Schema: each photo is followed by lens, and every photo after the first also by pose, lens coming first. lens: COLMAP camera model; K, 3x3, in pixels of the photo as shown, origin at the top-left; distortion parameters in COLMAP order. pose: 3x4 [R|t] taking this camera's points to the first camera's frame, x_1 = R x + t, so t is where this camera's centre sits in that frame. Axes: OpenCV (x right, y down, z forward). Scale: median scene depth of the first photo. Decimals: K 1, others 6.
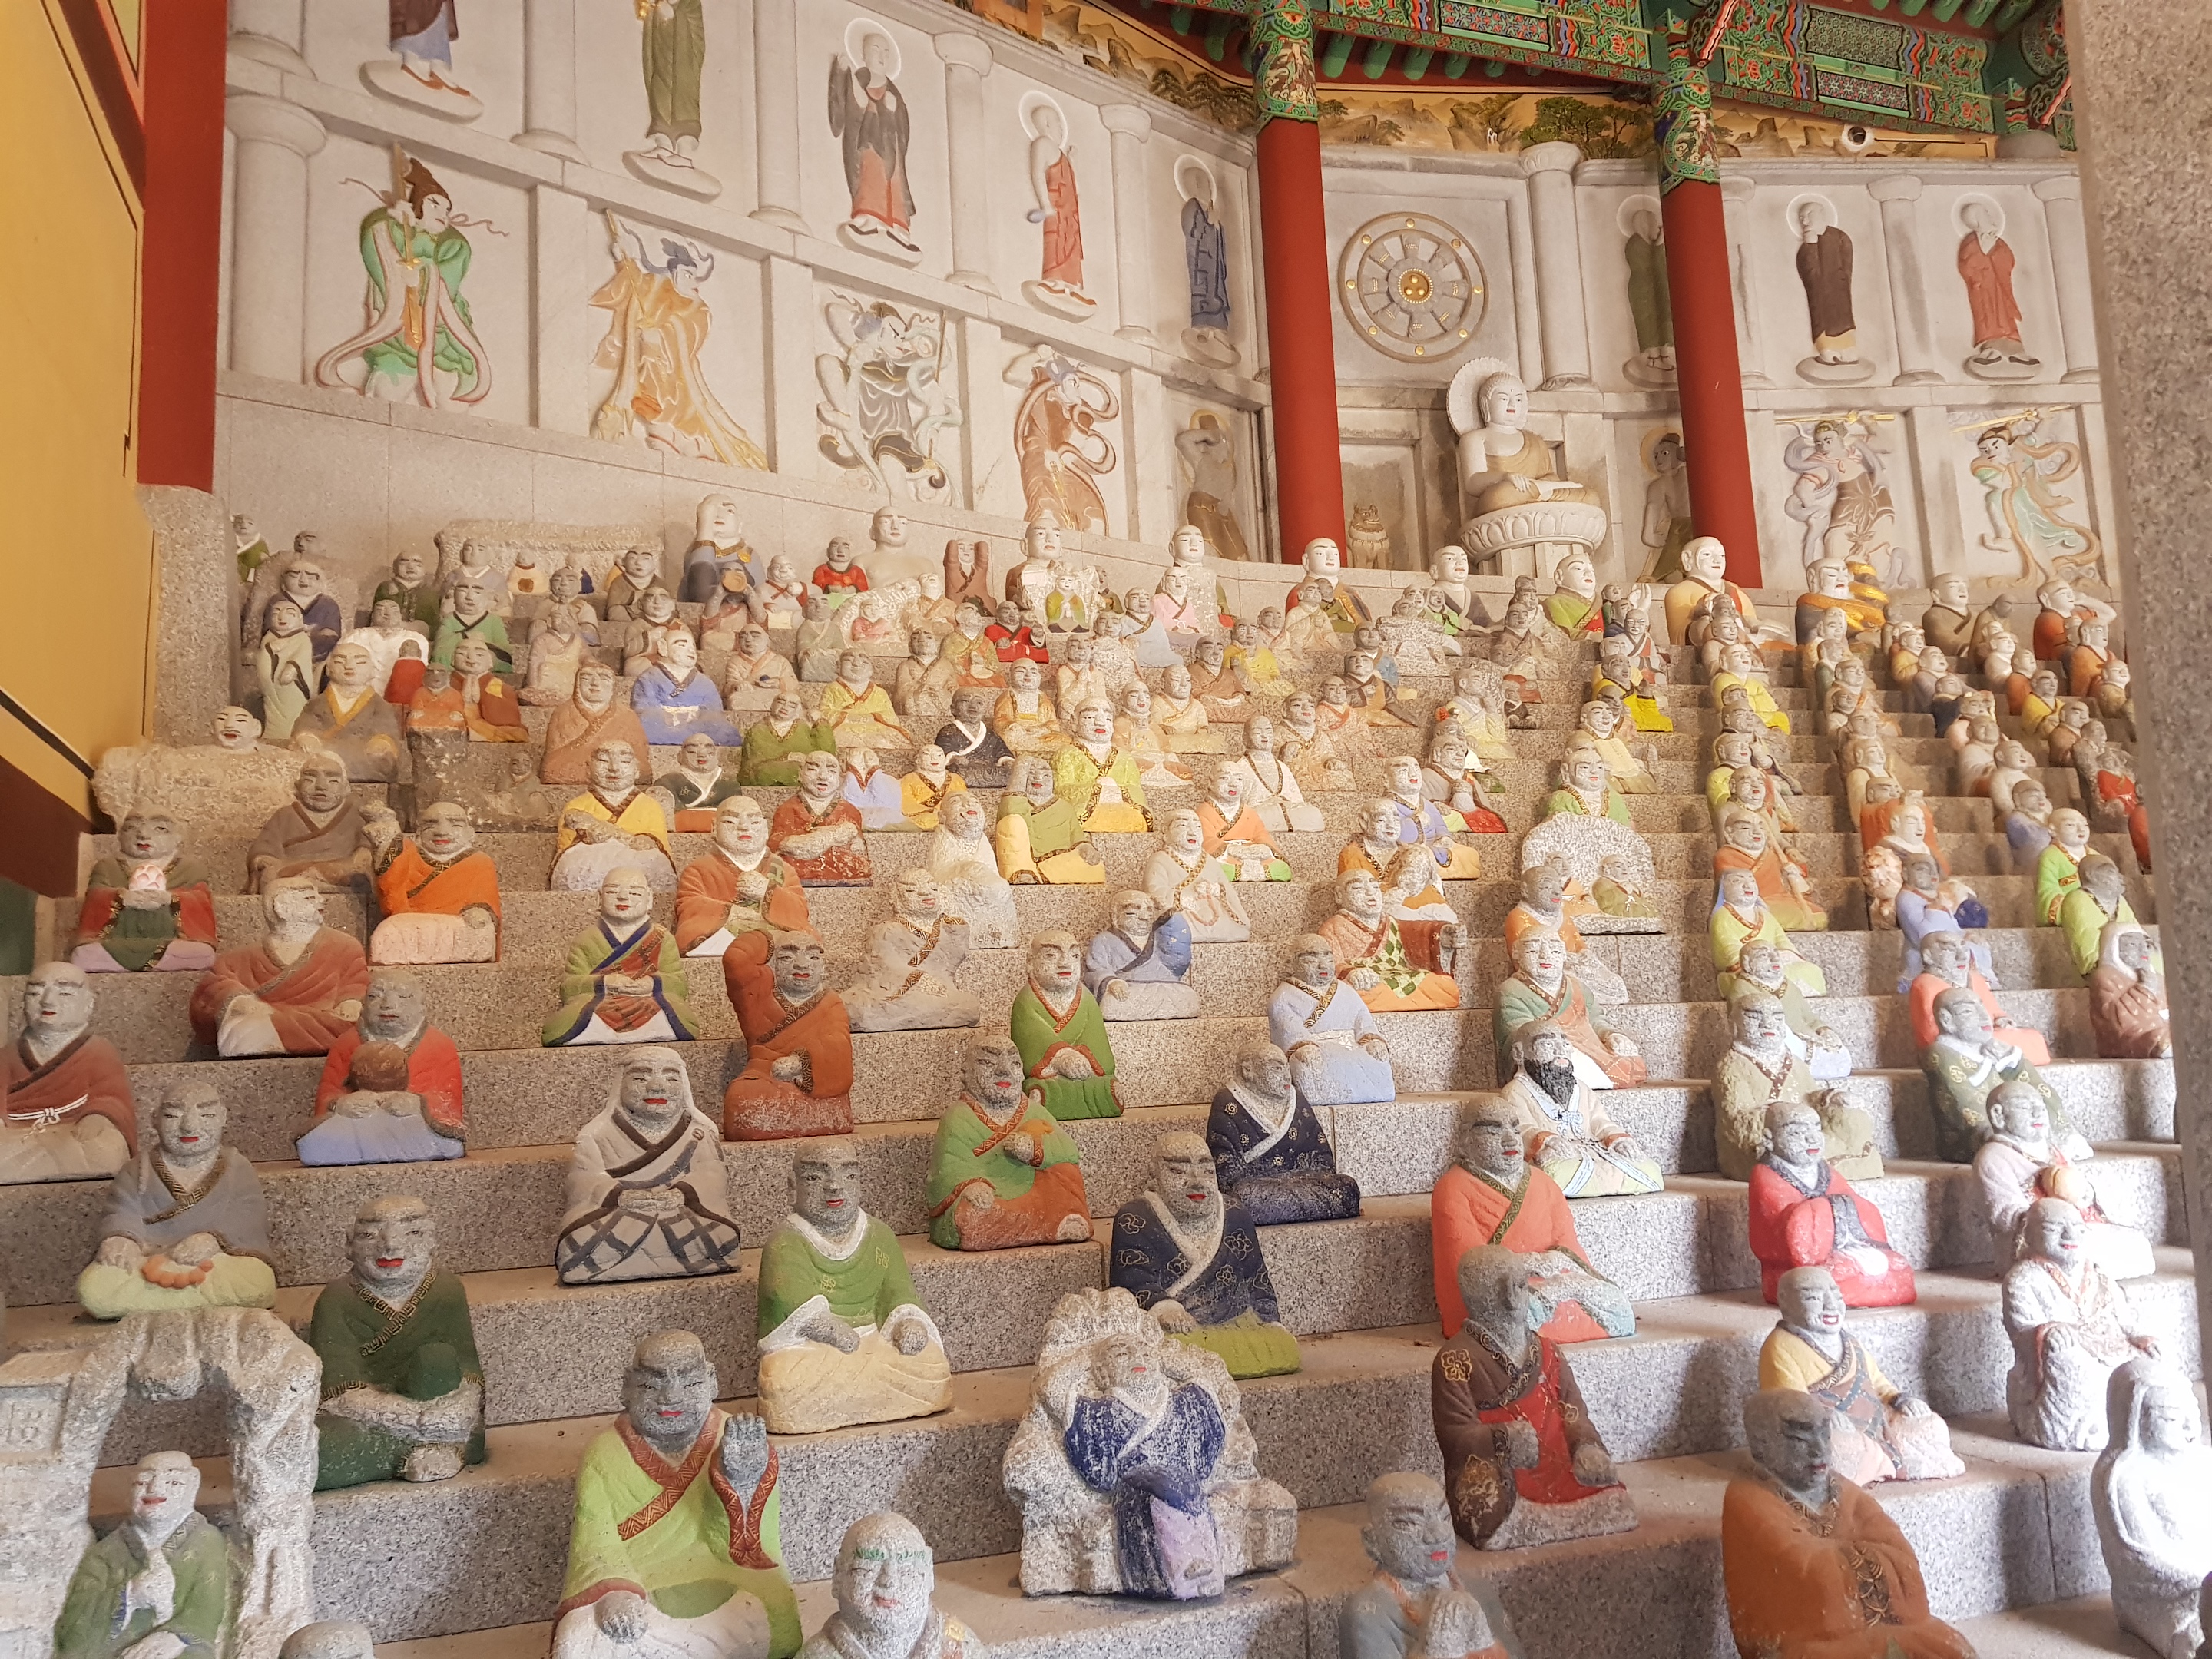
lens RADIAL K [[1723.2, 0, 1128.9], [0, 1723.2, 835.7], [0, 0, 1]] dist [0.070143, -0.111735]
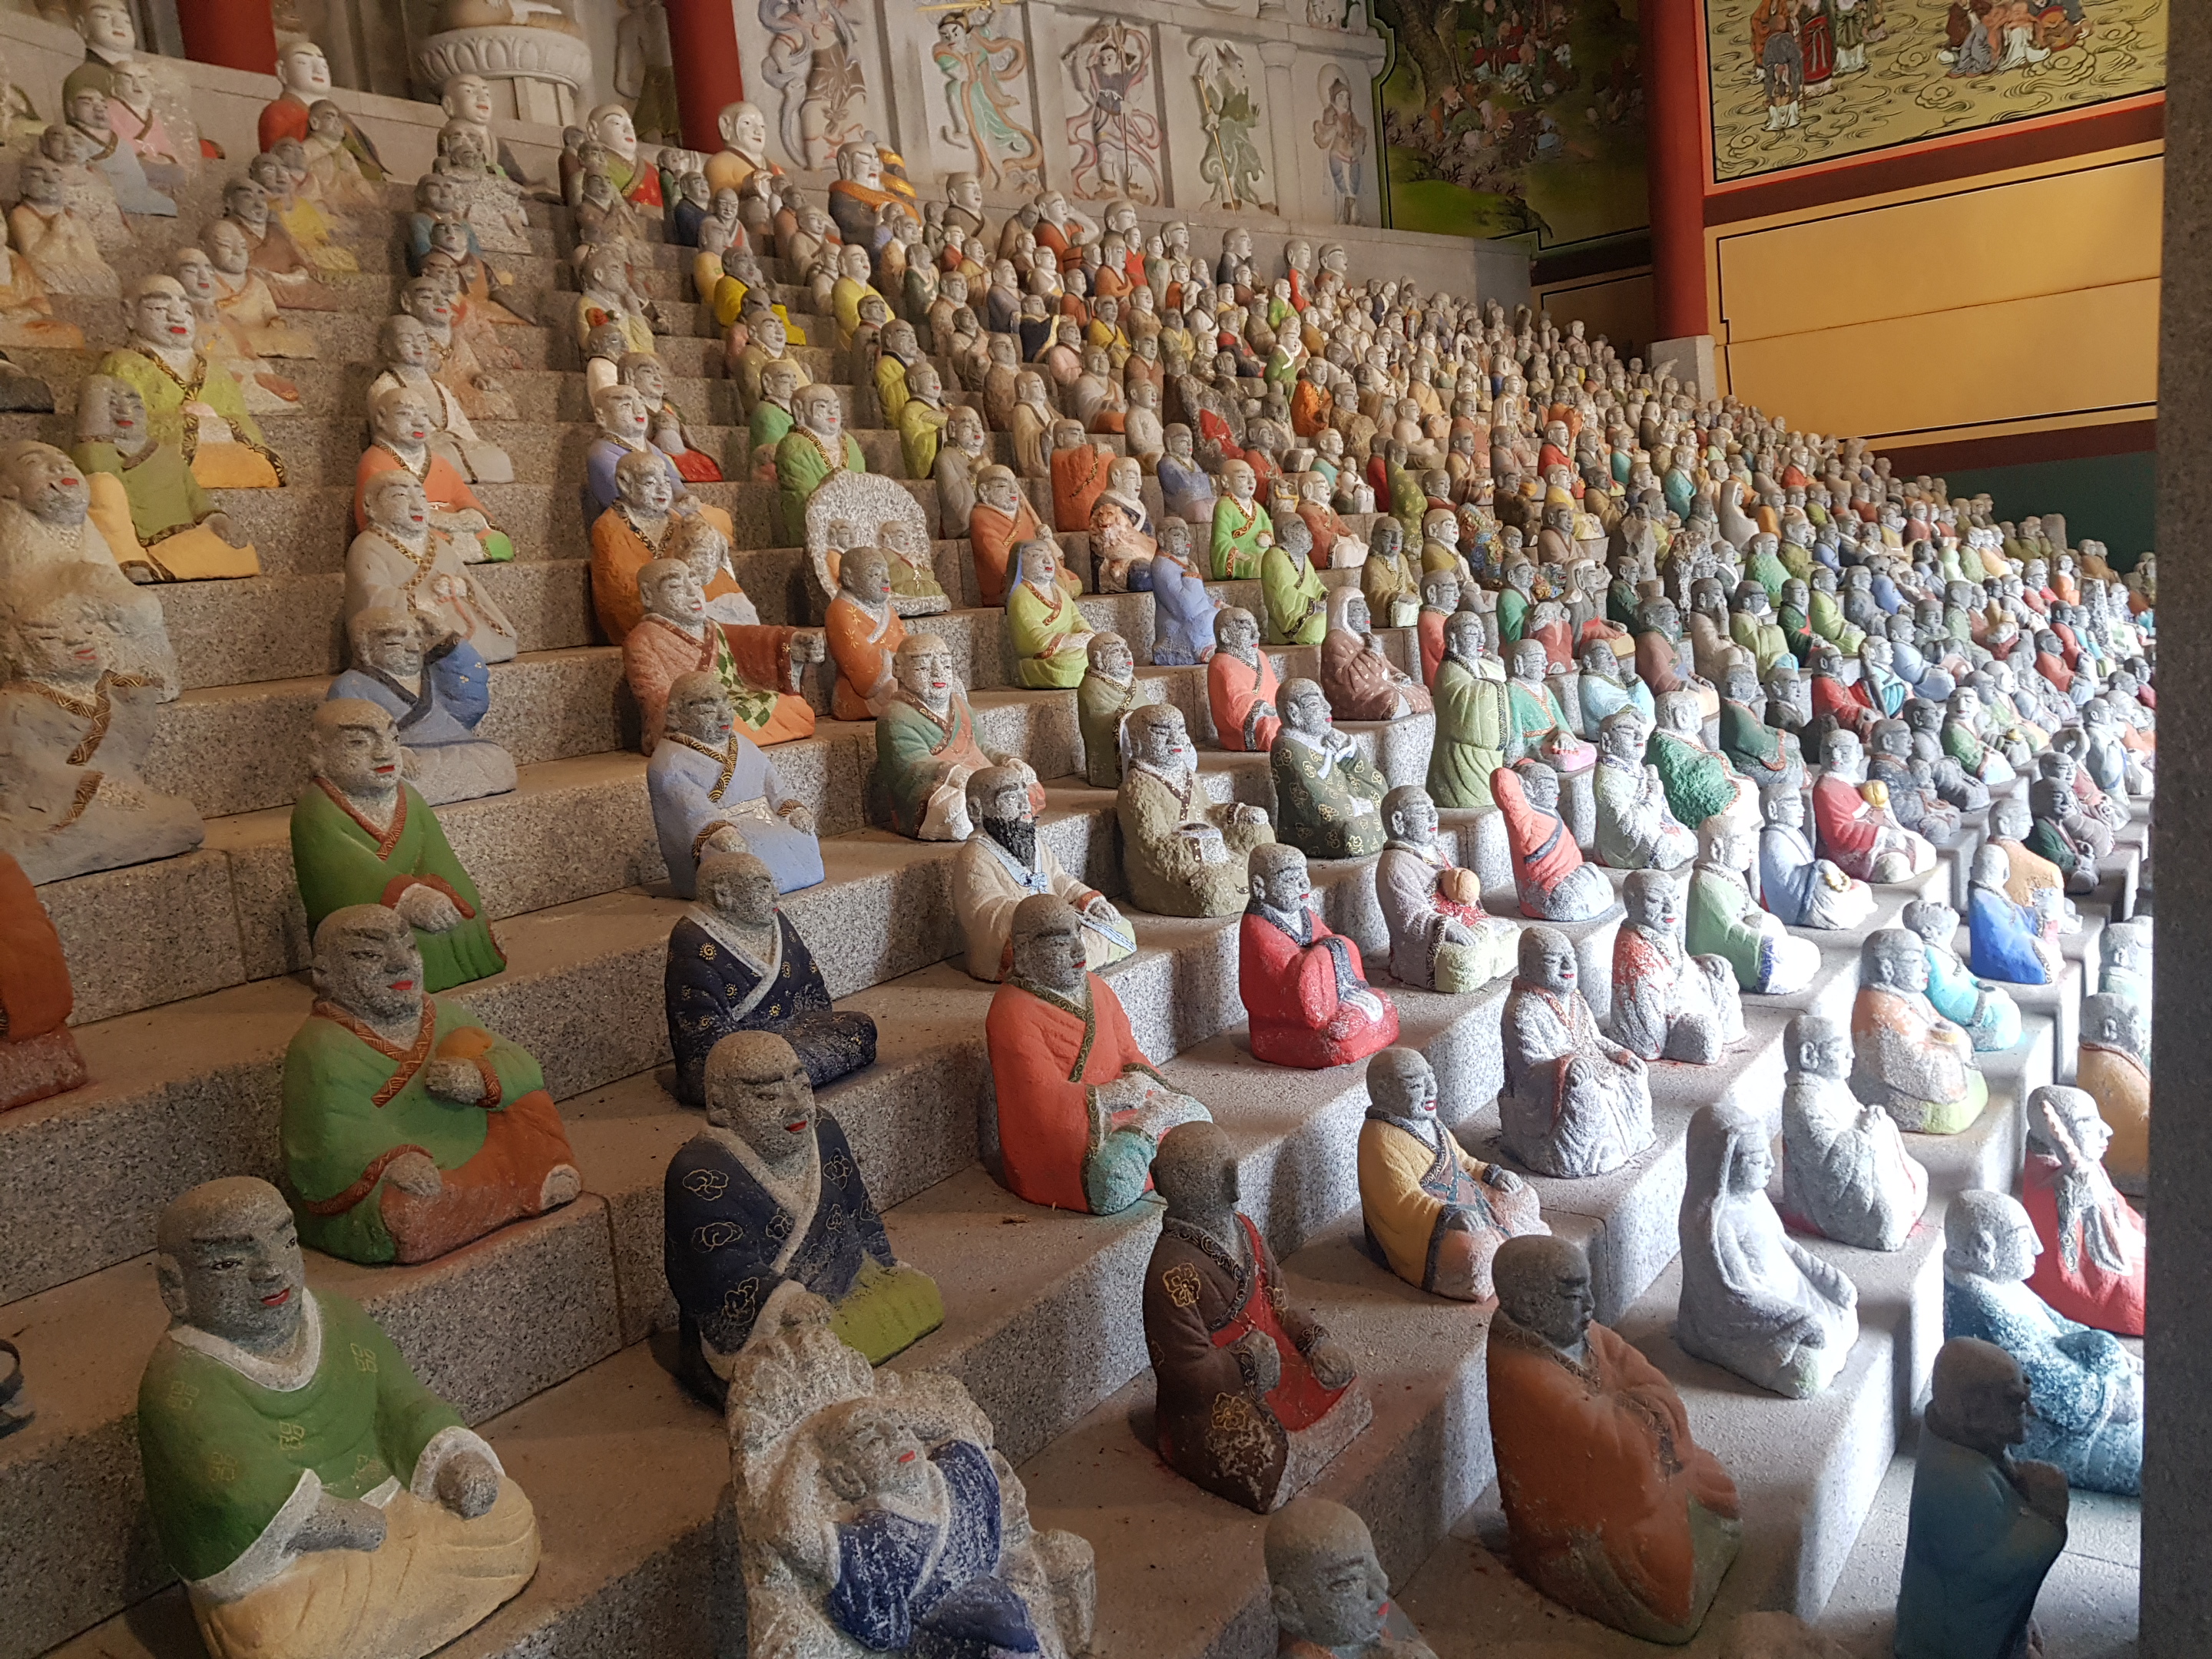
lens RADIAL K [[1723.2, 0, 1103.1], [0, 1723.2, 822.8], [0, 0, 1]] dist [0.070143, -0.111735]
pose [[0.814554, -0.110606, 0.569445, -0.068819], [-0.027103, 0.973325, 0.227822, -0.020293], [-0.579454, -0.201007, 0.789829, 0.114233]]
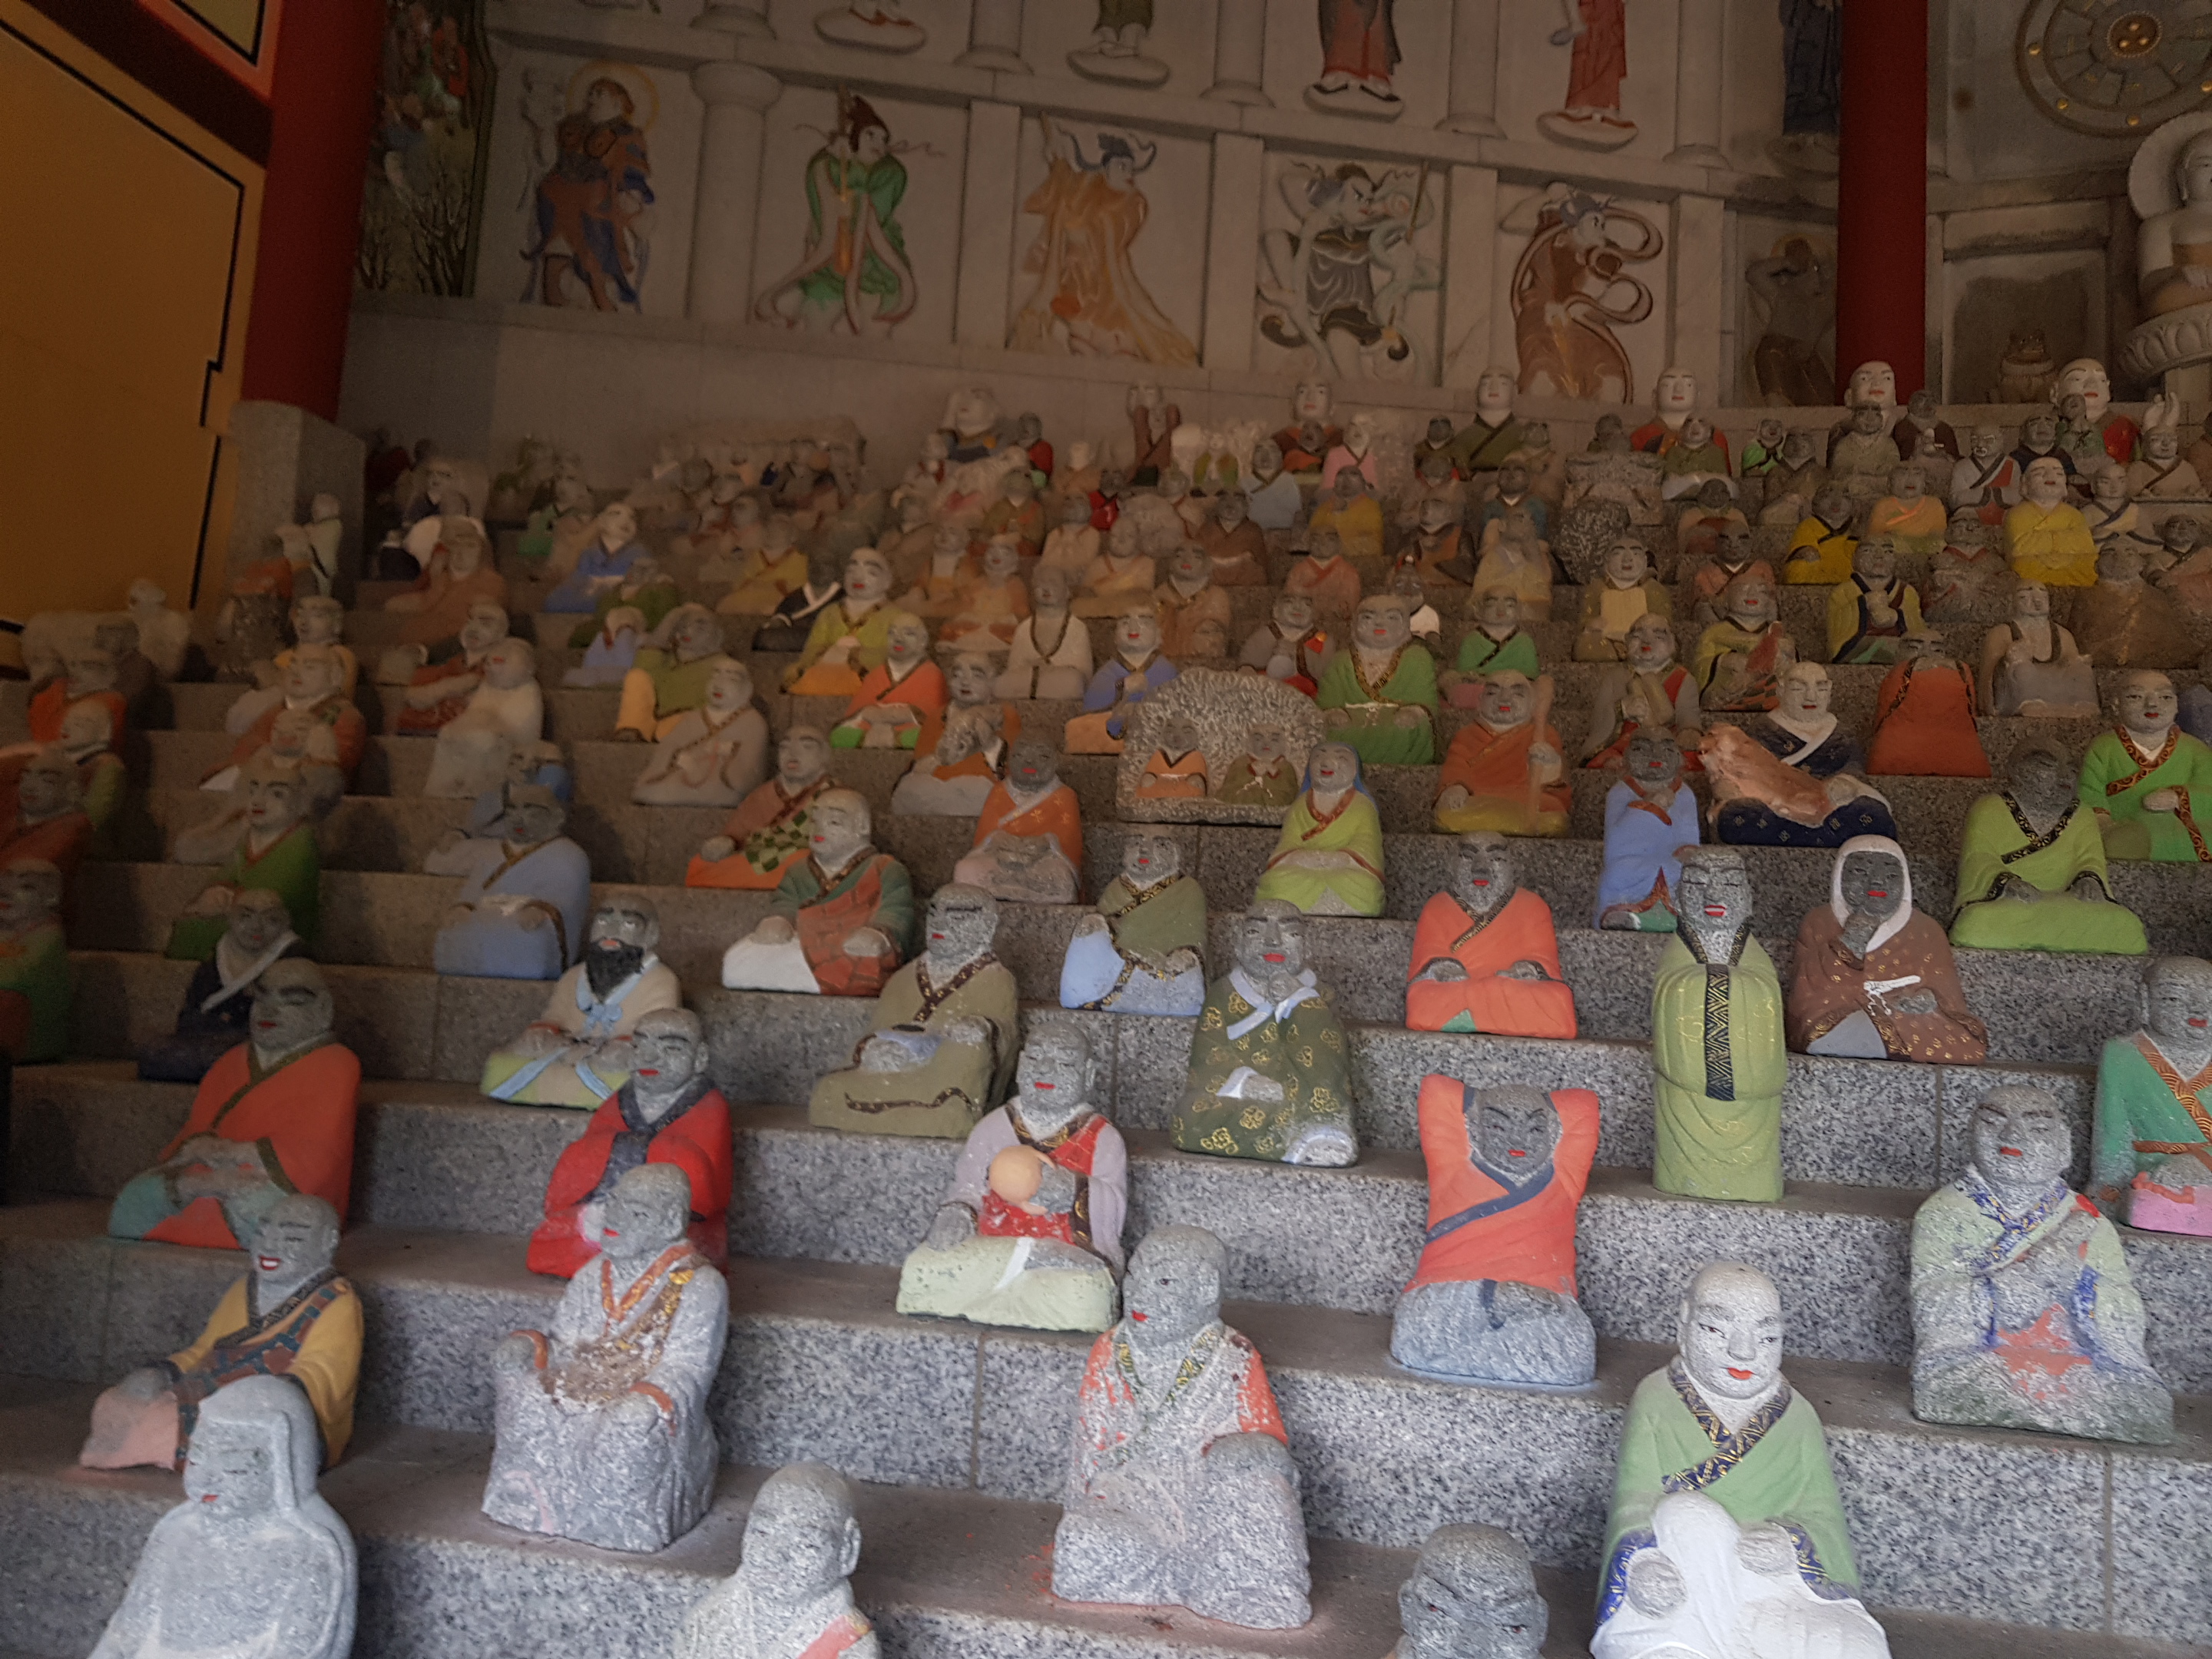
lens RADIAL K [[1723.2, 0, 1124.0], [0, 1723.2, 836.9], [0, 0, 1]] dist [0.070143, -0.111735]
pose [[0.841685, 0.048986, -0.537743, 0.315781], [-0.026592, 0.998429, 0.049329, 0.012106], [0.539314, -0.027219, 0.841665, 0.159570]]
